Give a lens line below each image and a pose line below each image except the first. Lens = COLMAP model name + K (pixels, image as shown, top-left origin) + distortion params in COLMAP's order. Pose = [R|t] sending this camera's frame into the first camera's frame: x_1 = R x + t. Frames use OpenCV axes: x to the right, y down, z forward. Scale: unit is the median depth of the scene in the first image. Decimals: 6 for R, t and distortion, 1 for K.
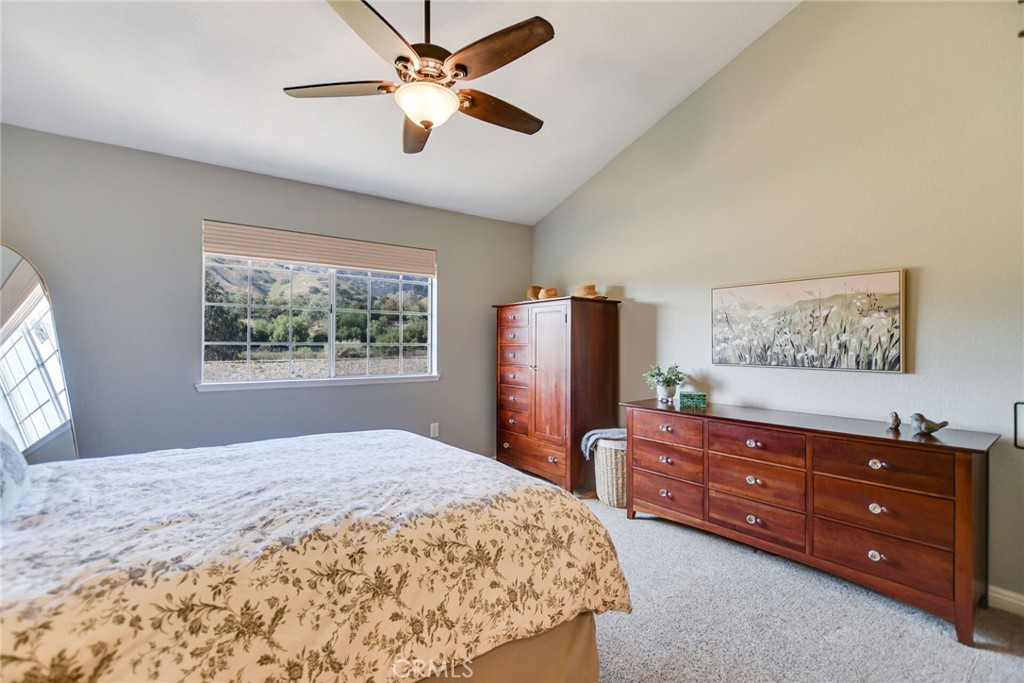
lens RADIAL K [[451.3, 0, 508.3], [0, 451.3, 345.1], [0, 0, 1]] dist [-0.025701, 0.005089]
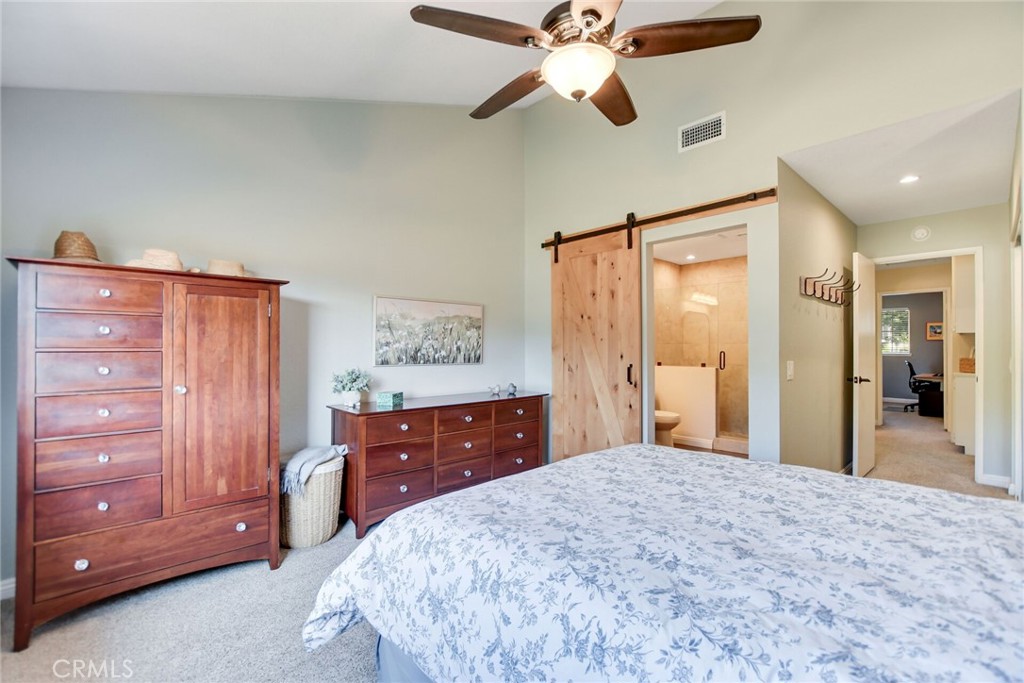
lens RADIAL K [[451.3, 0, 508.3], [0, 451.3, 345.1], [0, 0, 1]] dist [-0.025701, 0.005089]
pose [[-0.114126, 0.003339, 0.993461, -0.777773], [0.000782, 0.999994, -0.003271, -0.004514], [-0.993466, 0.000404, -0.114128, 0.931387]]
